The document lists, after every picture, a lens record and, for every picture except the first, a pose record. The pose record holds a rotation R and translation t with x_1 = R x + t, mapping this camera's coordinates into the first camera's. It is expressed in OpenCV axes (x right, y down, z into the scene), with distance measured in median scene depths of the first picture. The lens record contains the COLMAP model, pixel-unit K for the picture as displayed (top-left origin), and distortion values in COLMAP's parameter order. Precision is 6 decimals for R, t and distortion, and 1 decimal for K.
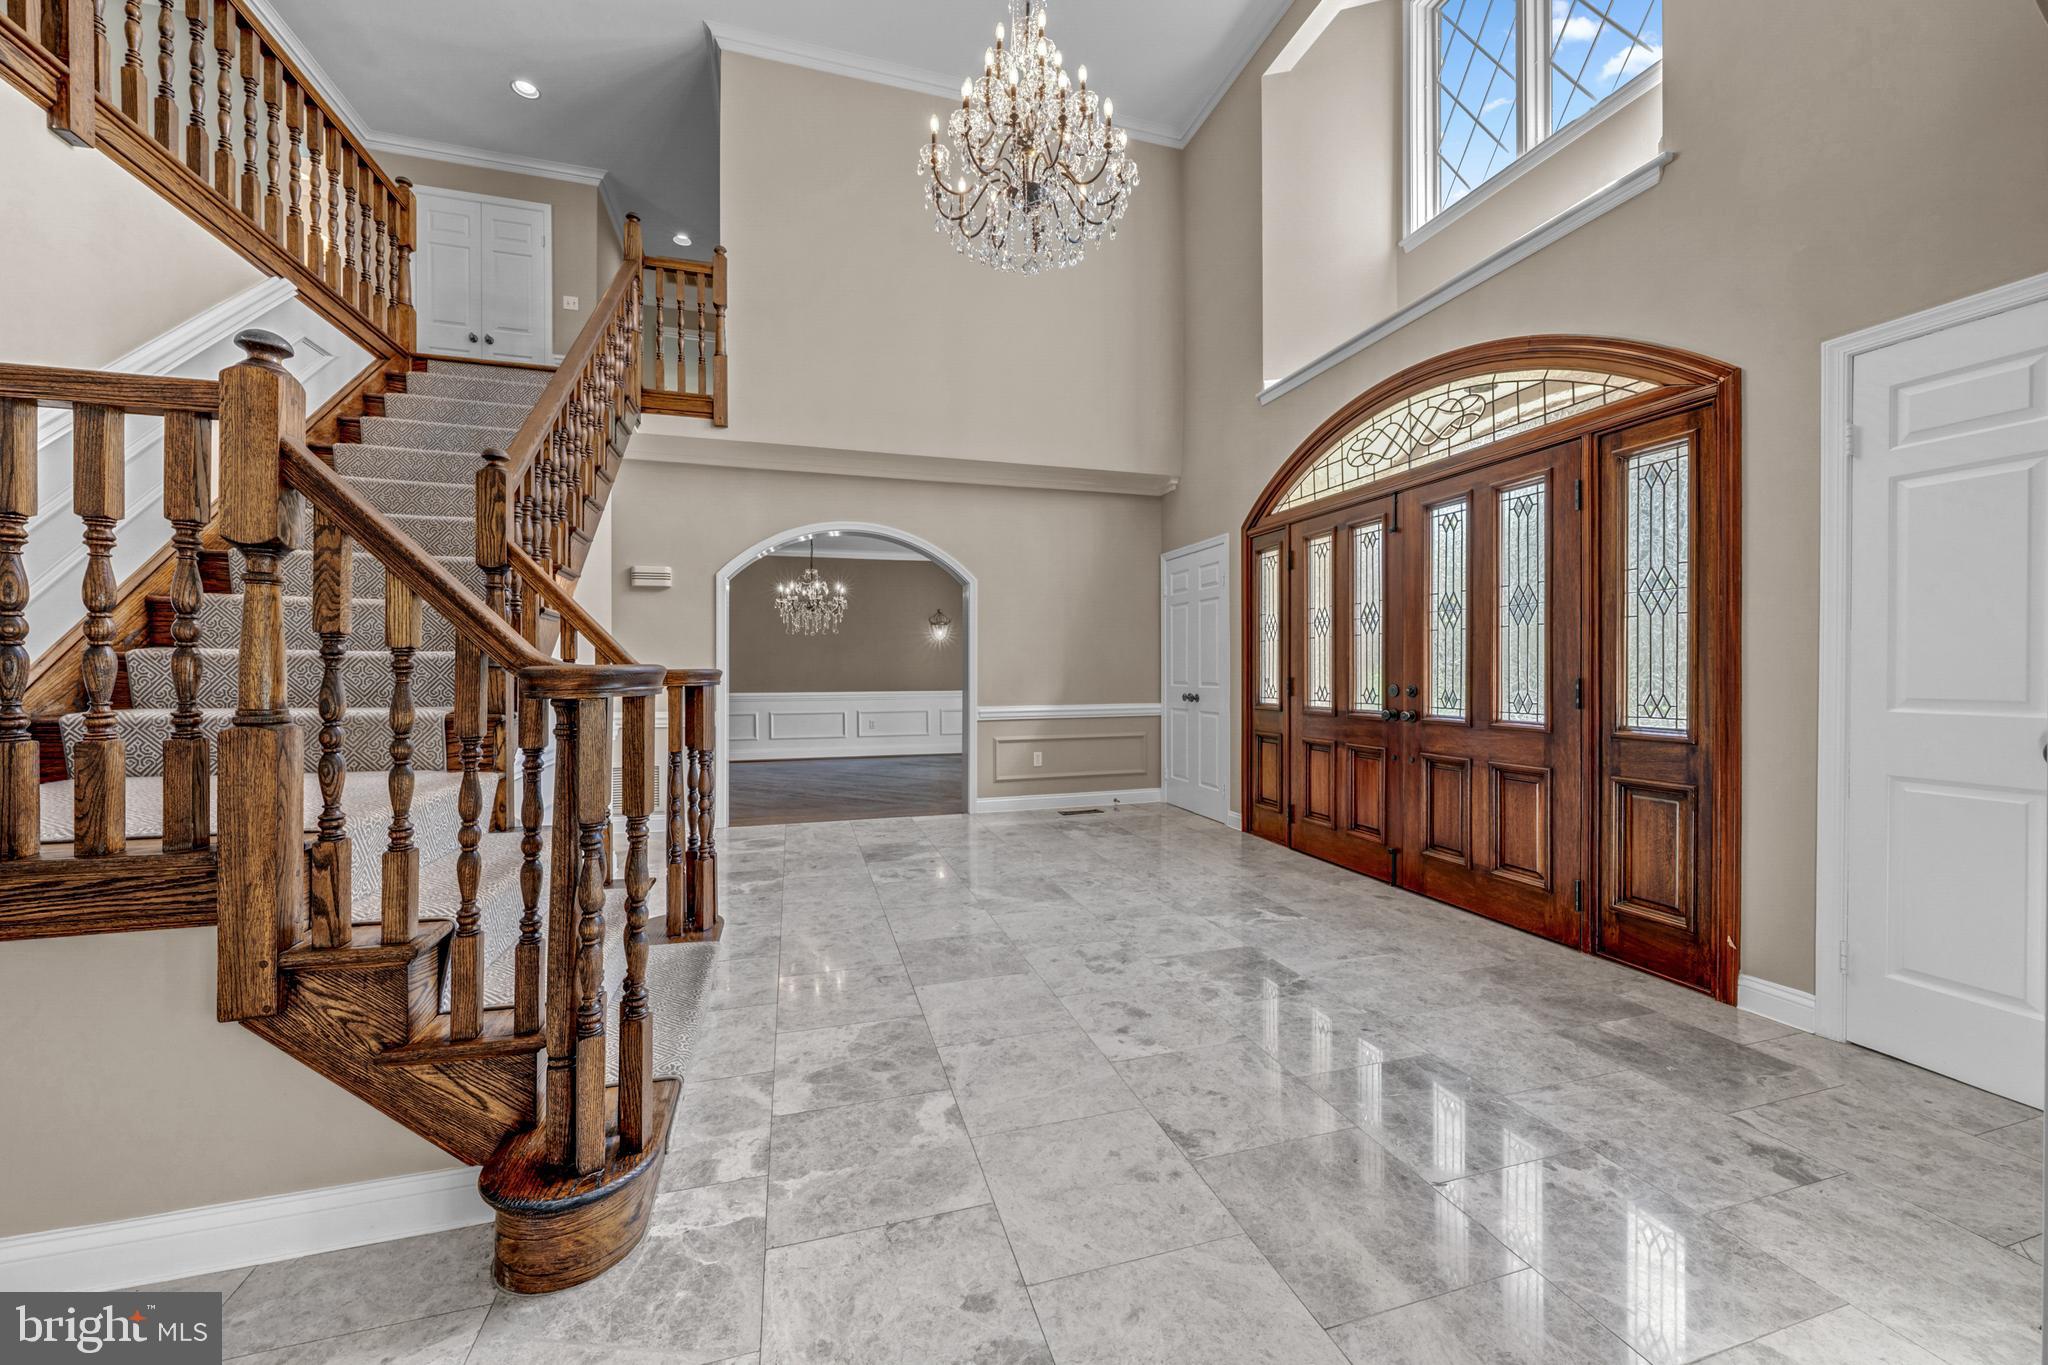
lens RADIAL K [[761.1, 0, 1015.8], [0, 761.1, 674.7], [0, 0, 1]] dist [-0.001373, 0.000116]
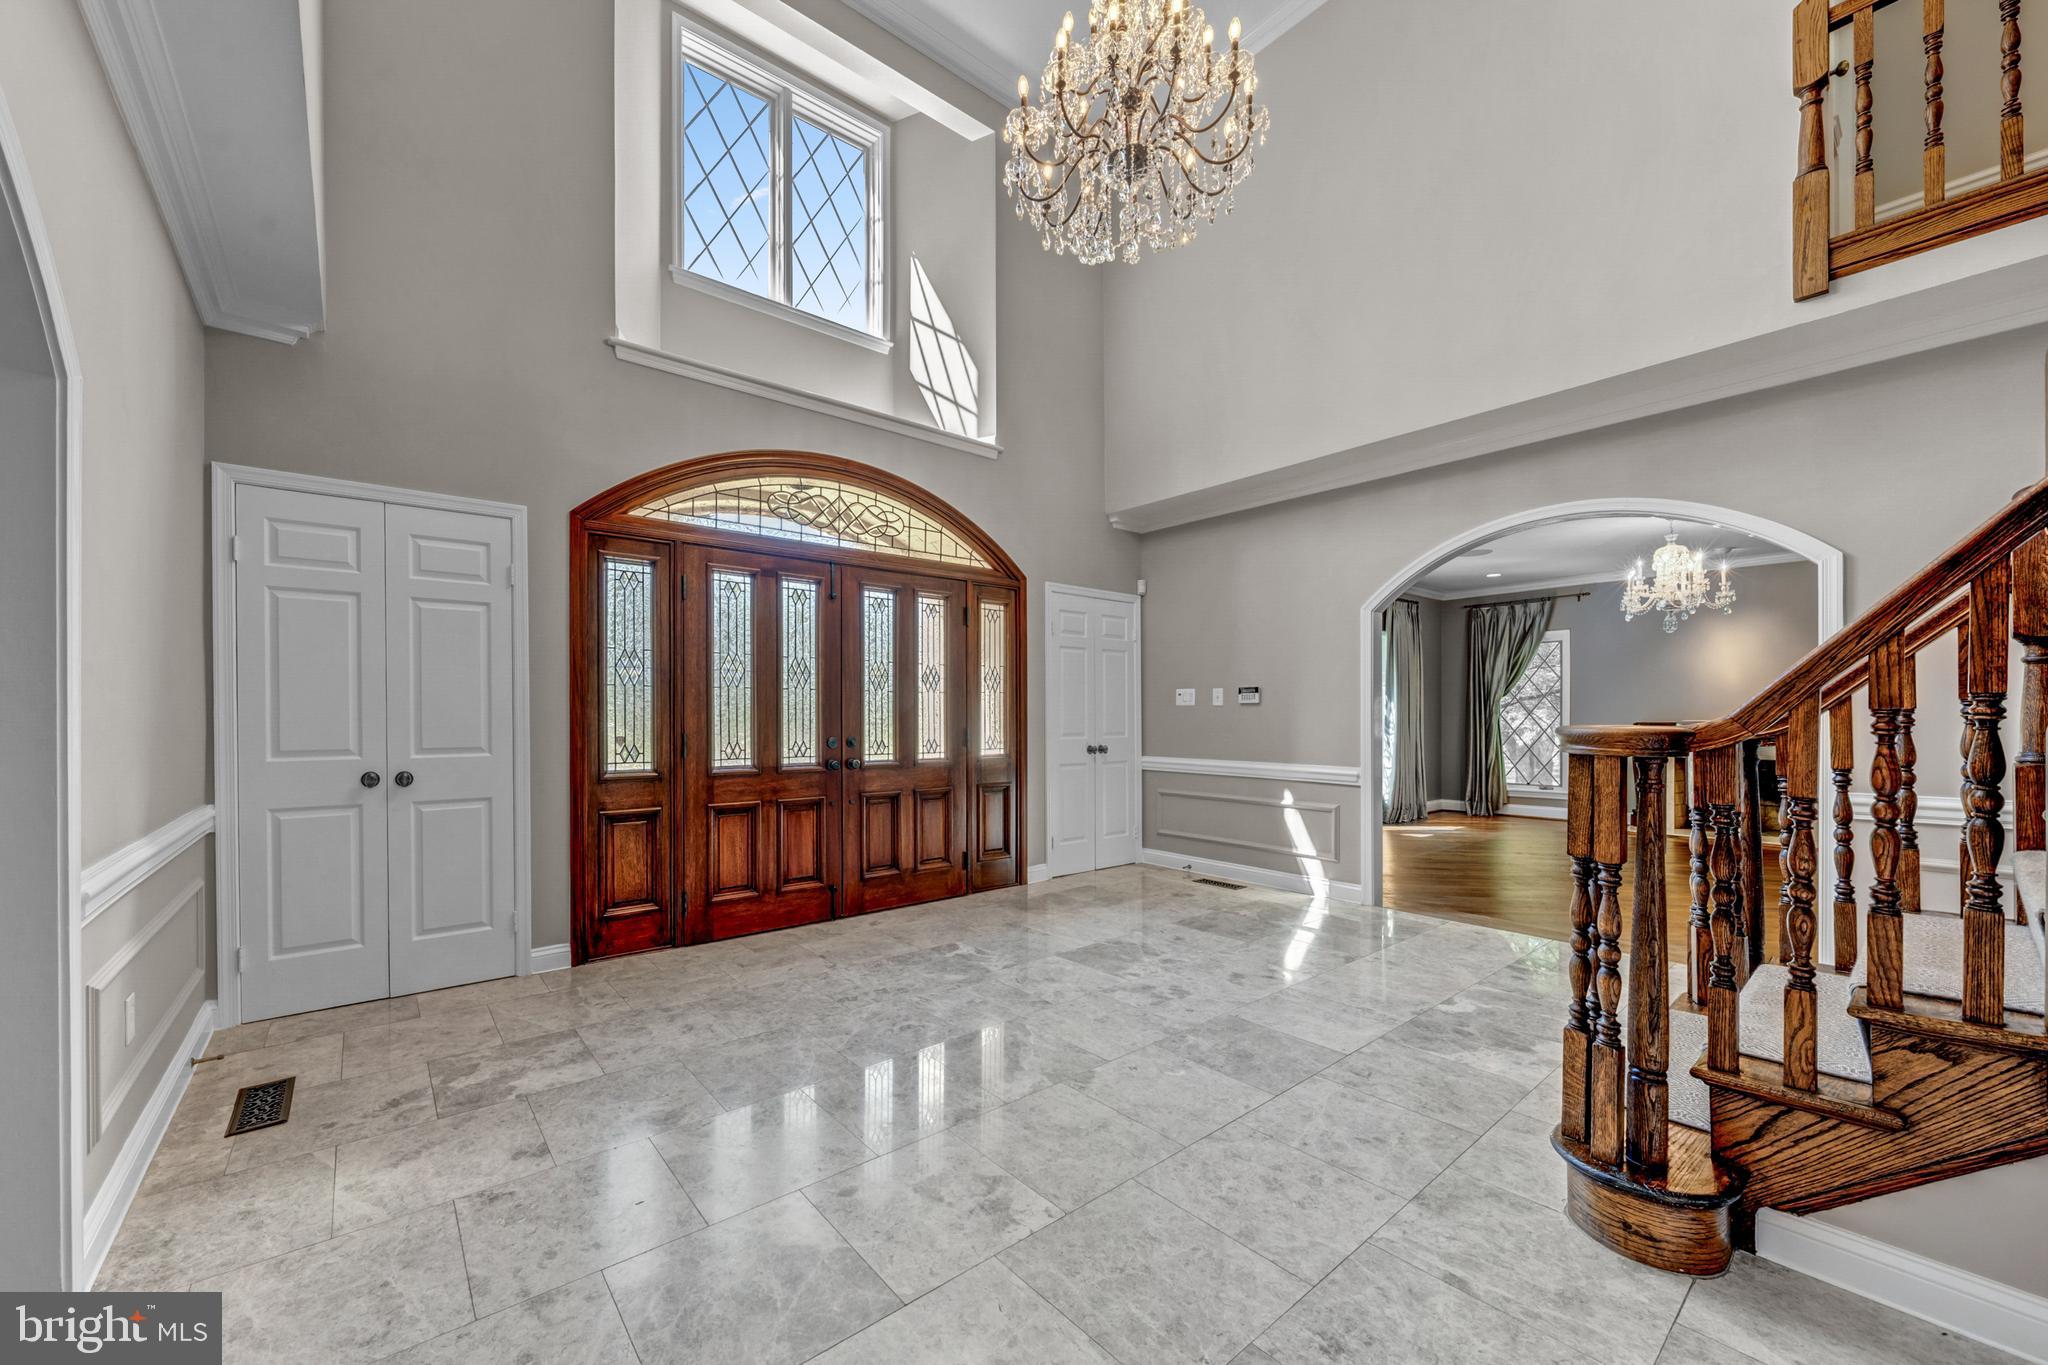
lens RADIAL K [[757.0, 0, 935.2], [0, 757.0, 723.7], [0, 0, 1]] dist [0.000342, 0.000108]
pose [[-0.347855, -0.005695, 0.937531, -0.698912], [0.007349, 0.999934, 0.008800, -0.017841], [-0.937519, 0.009952, -0.347790, 1.496787]]
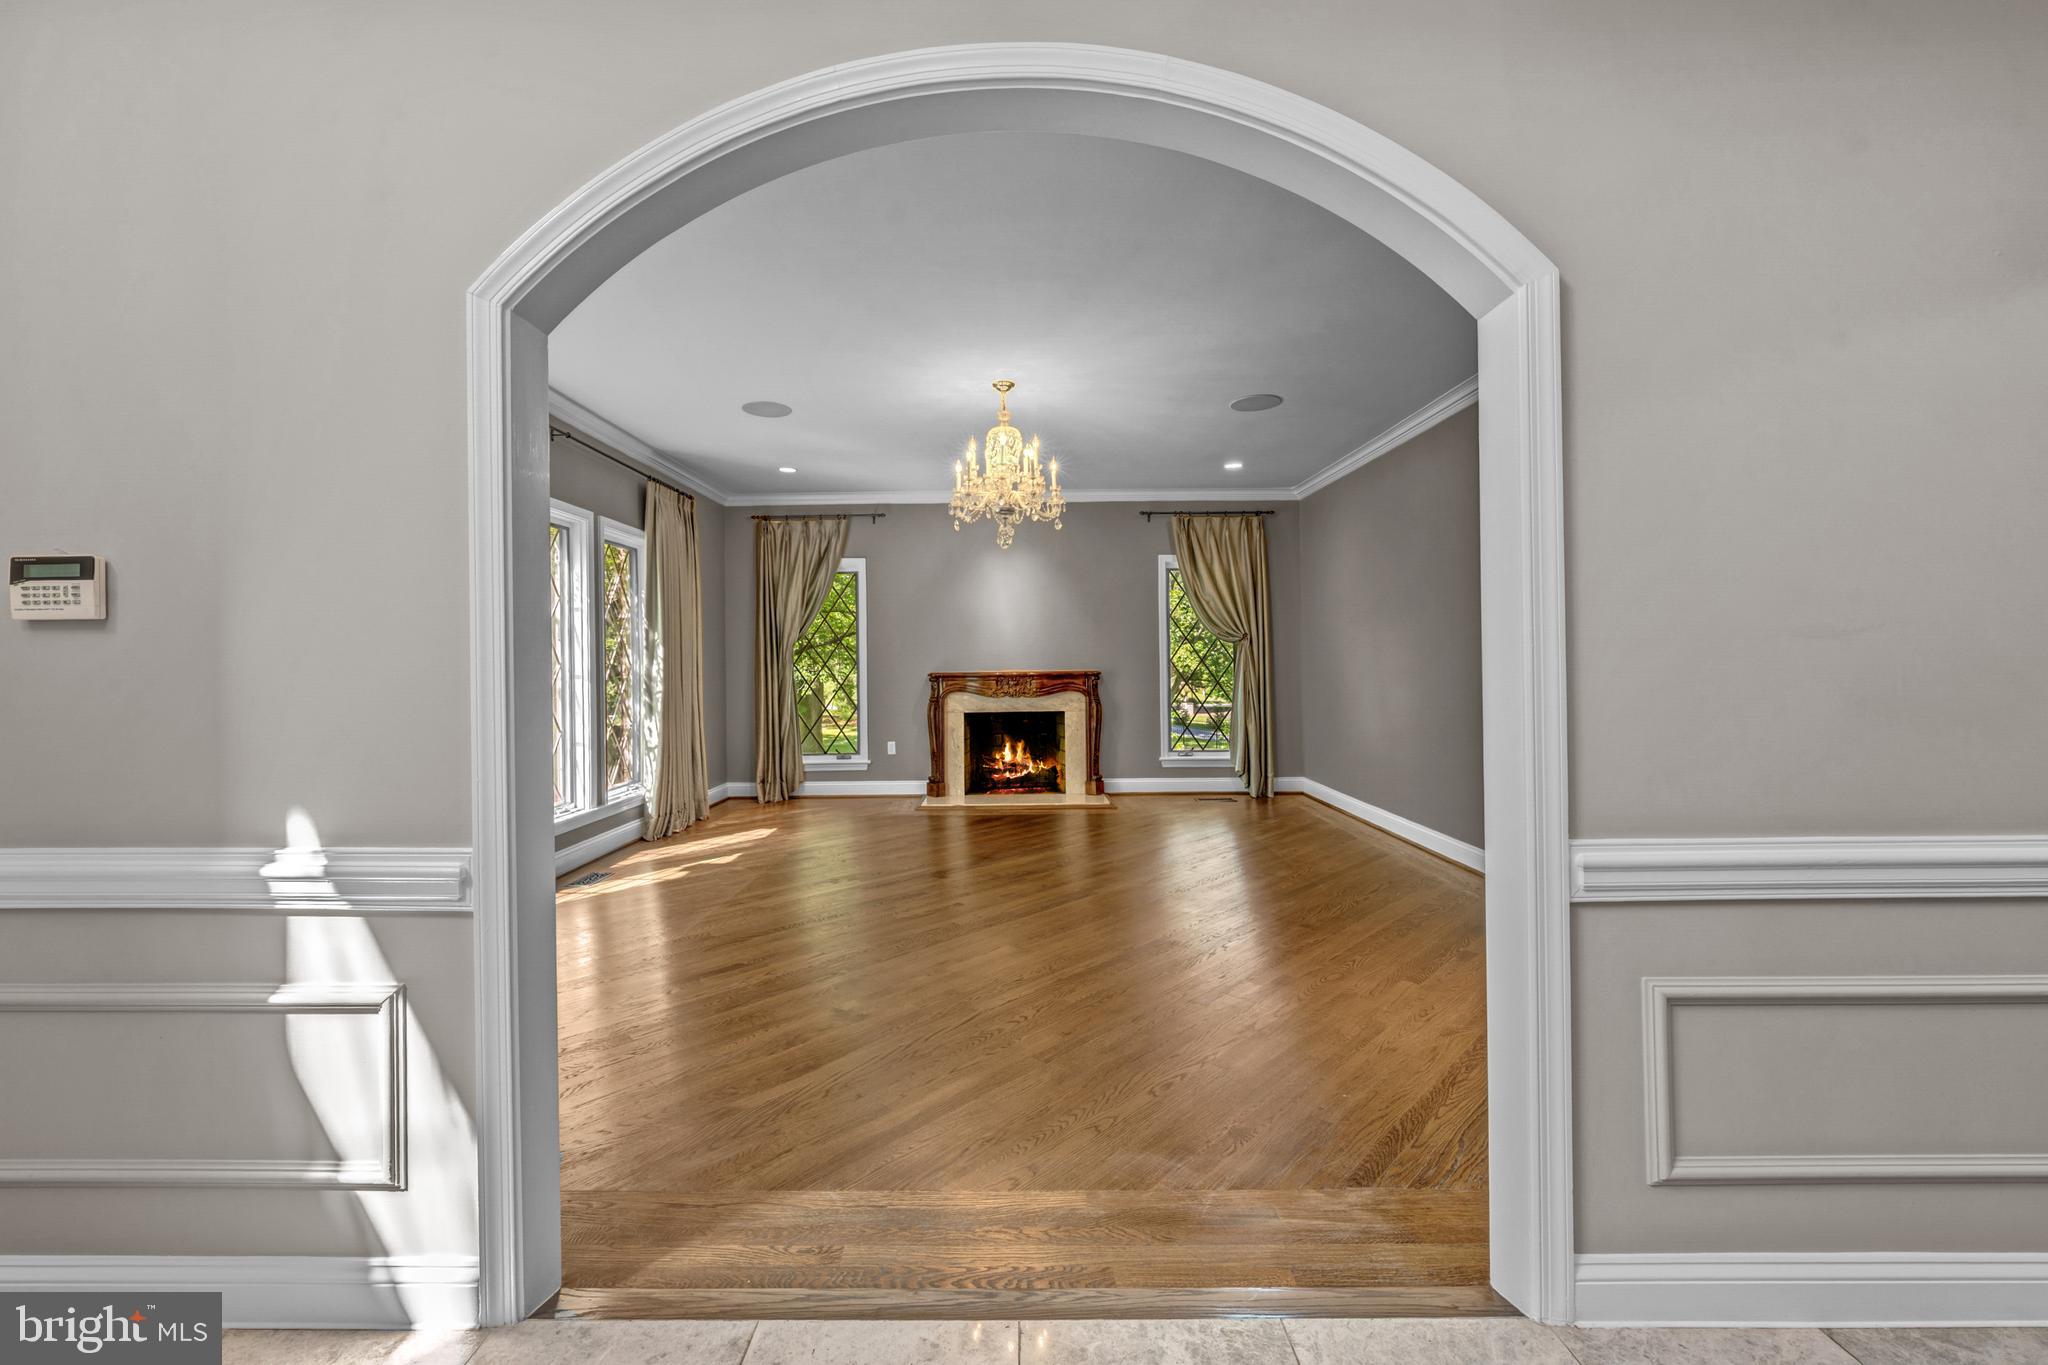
lens RADIAL K [[817.9, 0, 1010.0], [0, 817.9, 656.7], [0, 0, 1]] dist [0.000535, 0.000273]
pose [[-0.957502, 0.013041, 0.288132, -0.046826], [0.011993, 0.999913, -0.005401, -0.013807], [-0.288178, -0.001716, -0.957575, 0.592158]]
